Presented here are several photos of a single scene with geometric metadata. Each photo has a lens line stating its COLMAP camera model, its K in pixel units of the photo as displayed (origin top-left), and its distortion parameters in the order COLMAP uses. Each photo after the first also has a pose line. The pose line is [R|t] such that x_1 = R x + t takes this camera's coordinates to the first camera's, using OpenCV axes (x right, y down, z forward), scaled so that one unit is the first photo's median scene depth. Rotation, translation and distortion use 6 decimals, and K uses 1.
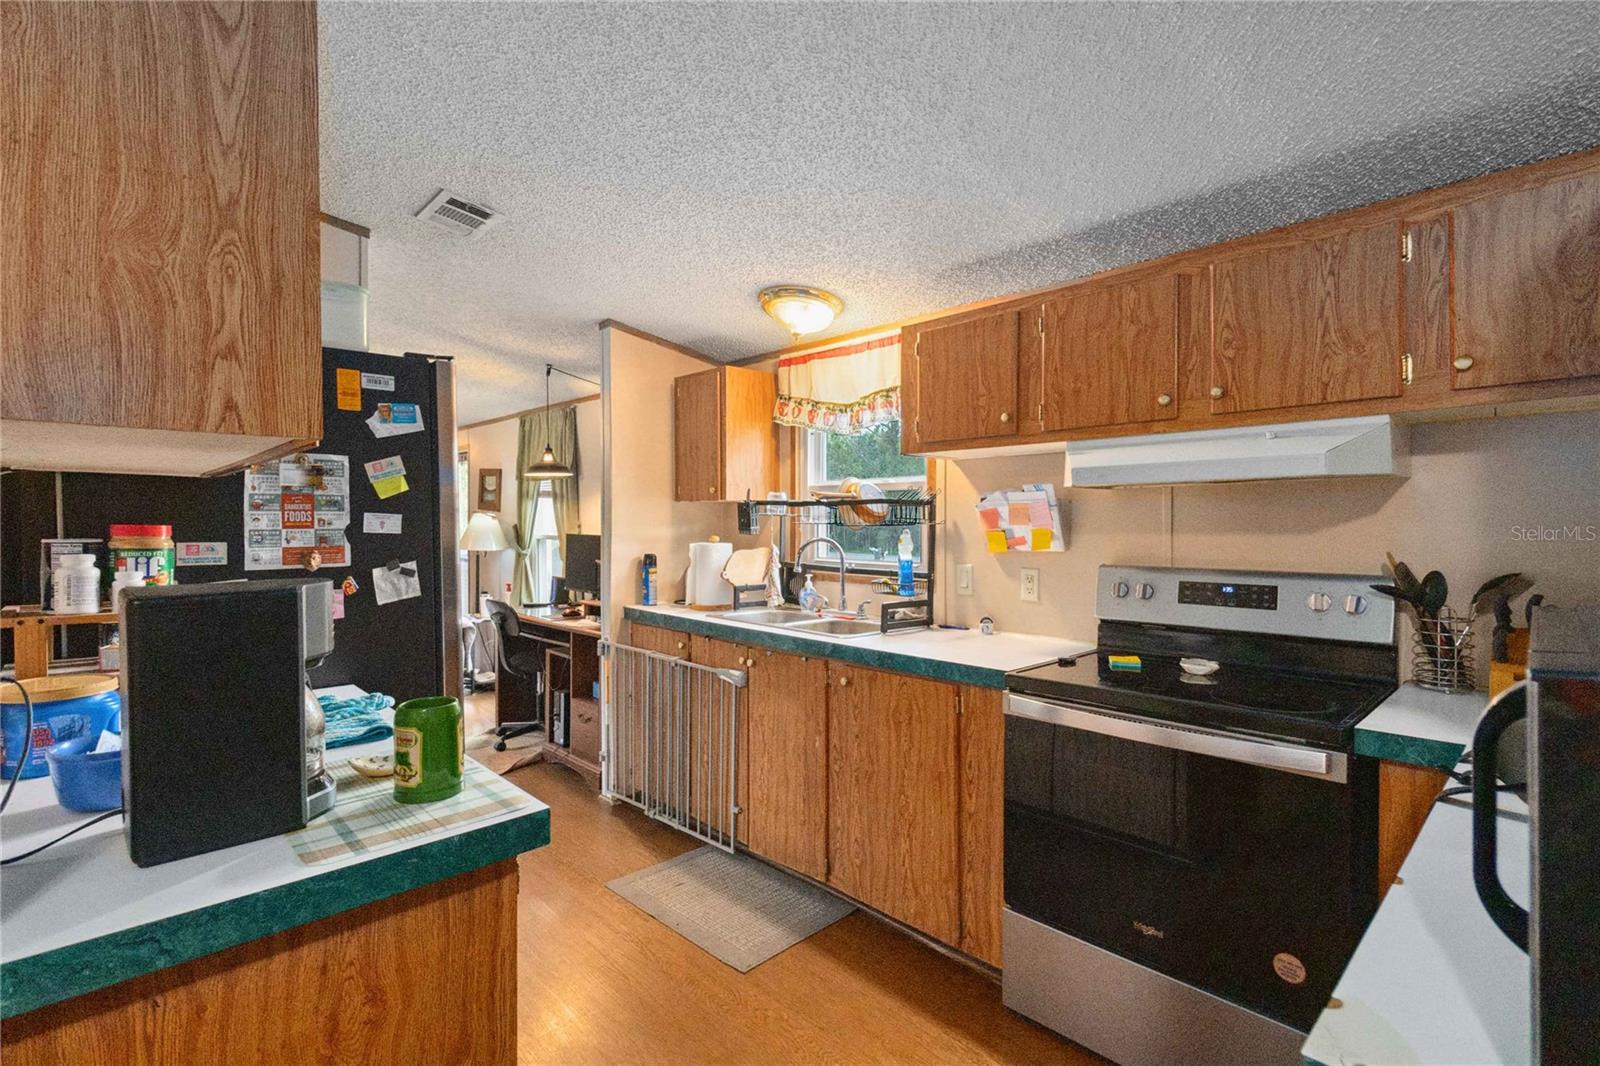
lens RADIAL K [[740.3, 0, 794.1], [0, 740.3, 529.0], [0, 0, 1]] dist [-0.001665, -0.000227]
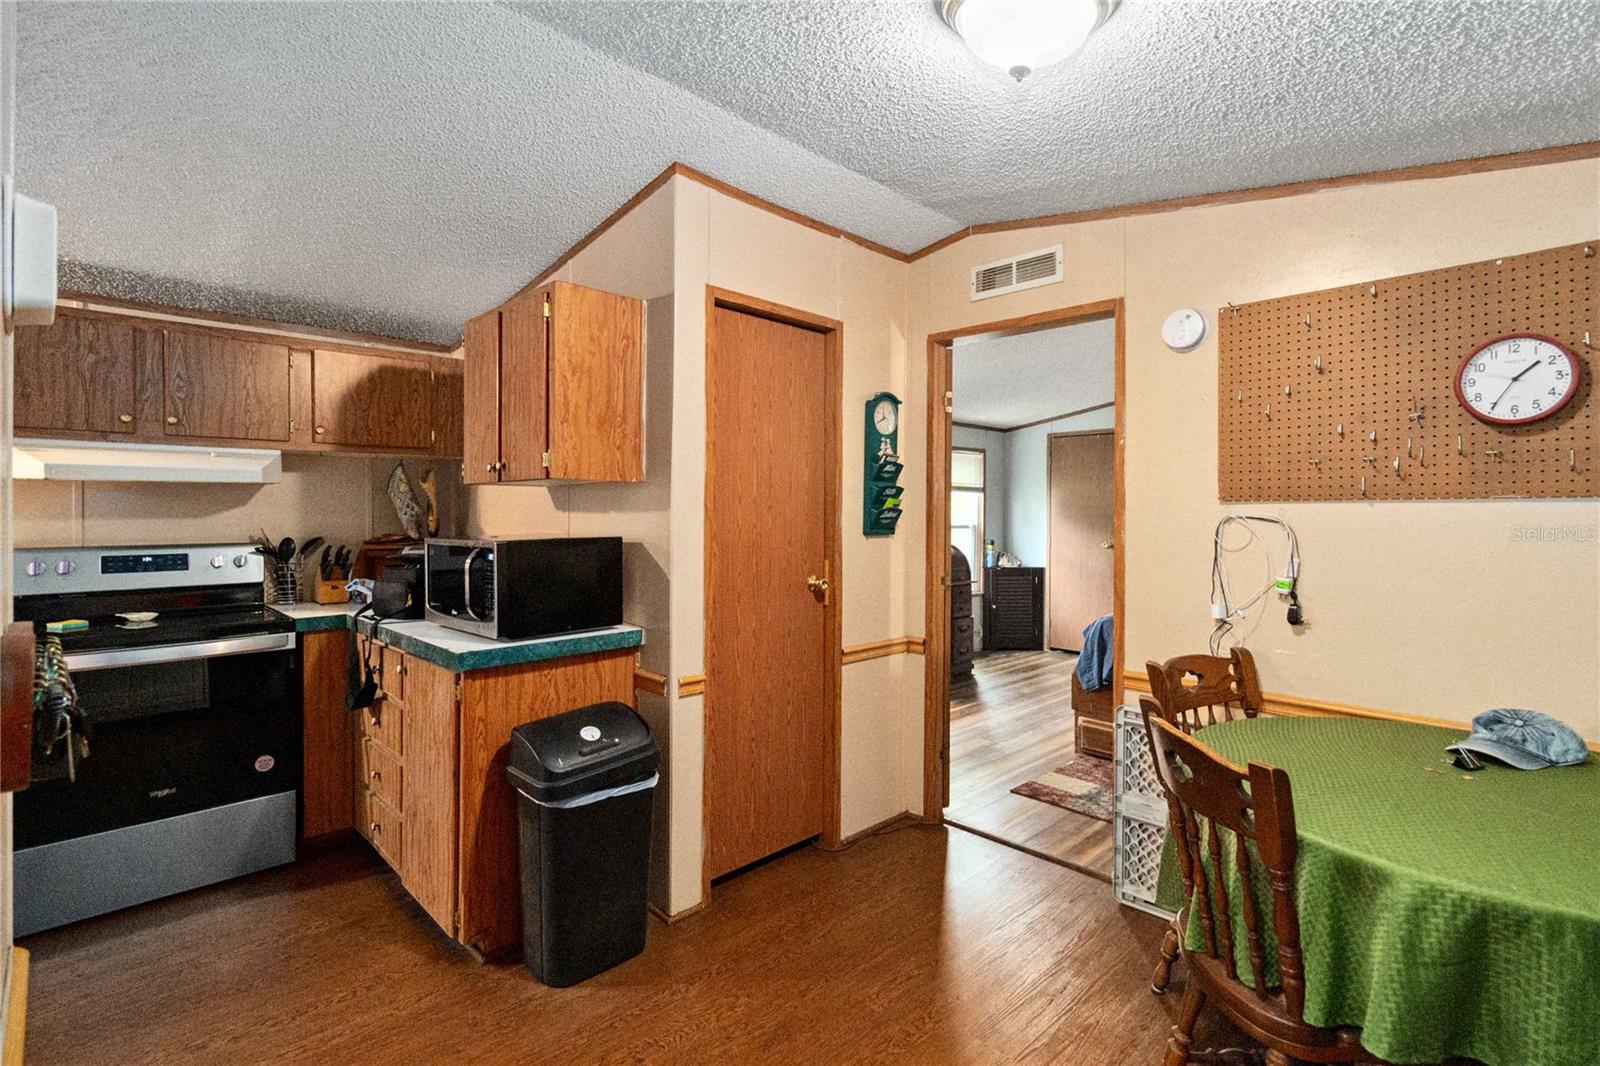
lens RADIAL K [[740.3, 0, 801.8], [0, 740.3, 510.9], [0, 0, 1]] dist [-0.001665, -0.000227]
pose [[-0.032757, 0.005772, 0.999447, -0.753062], [0.011041, 0.999924, -0.005413, 0.011911], [-0.999402, 0.010858, -0.032818, -0.150108]]
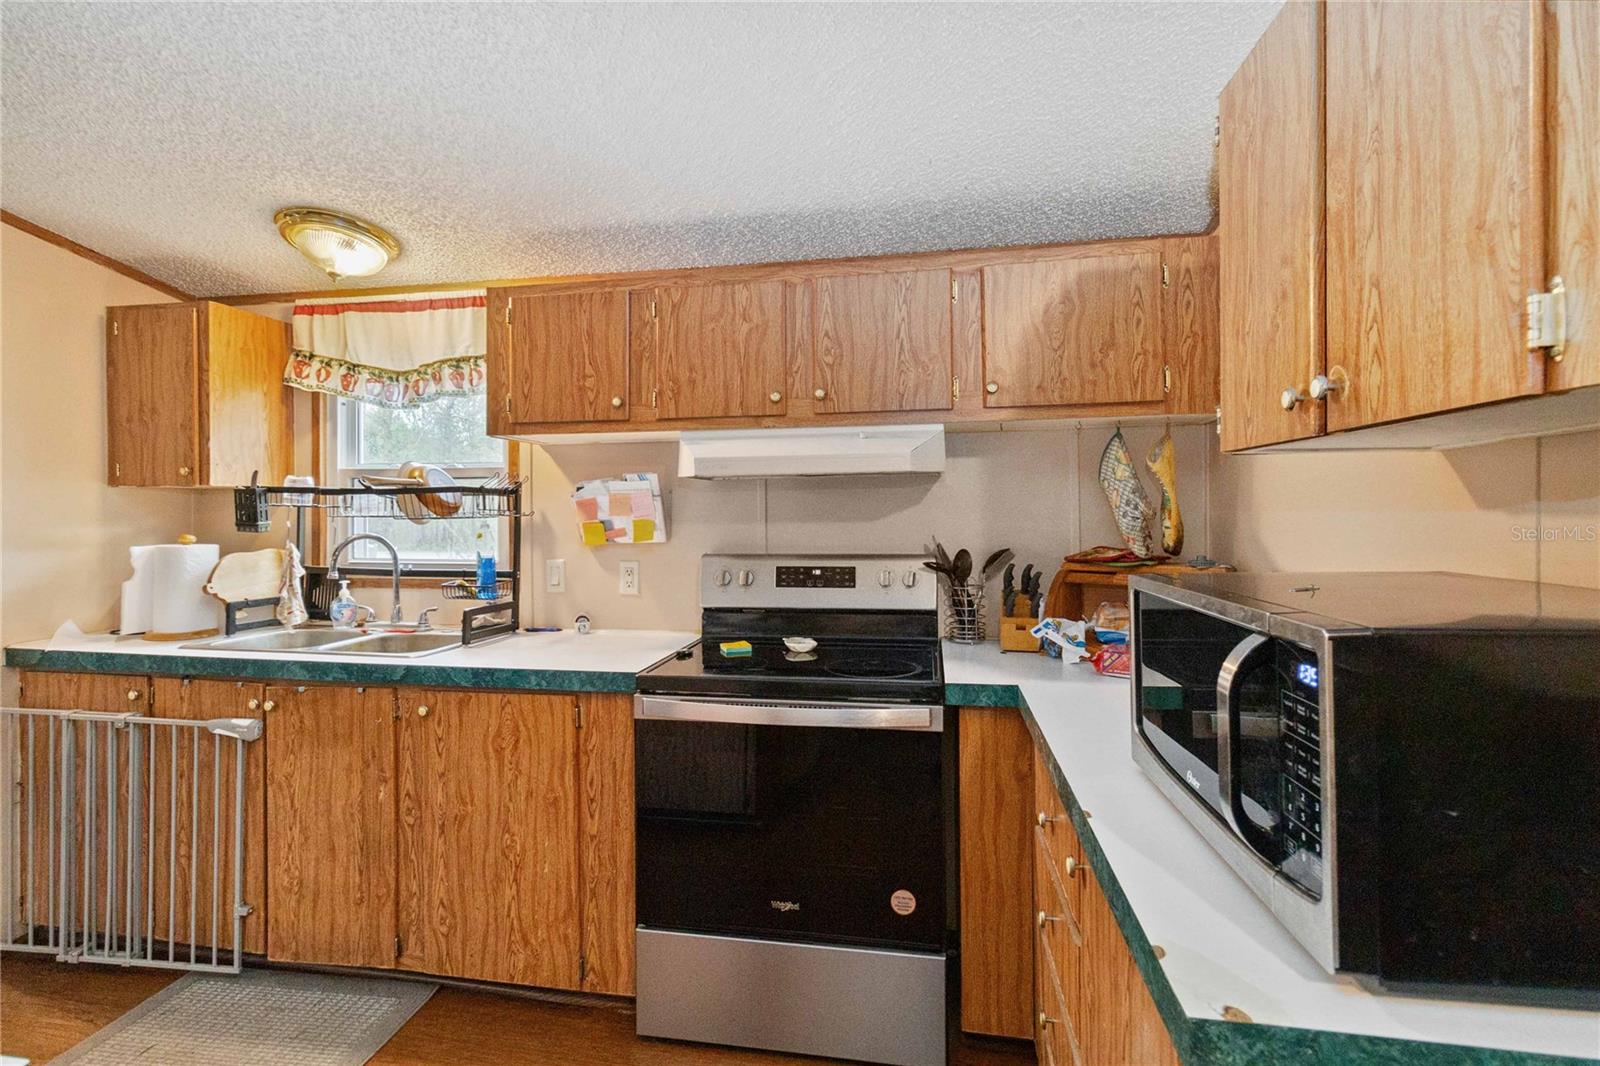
lens RADIAL K [[740.3, 0, 792.7], [0, 740.3, 510.4], [0, 0, 1]] dist [-0.001665, -0.000227]
pose [[0.804515, -0.003295, 0.593923, -0.095561], [0.011440, 0.999885, -0.009948, -0.000727], [-0.593822, 0.014797, 0.804460, 0.115070]]
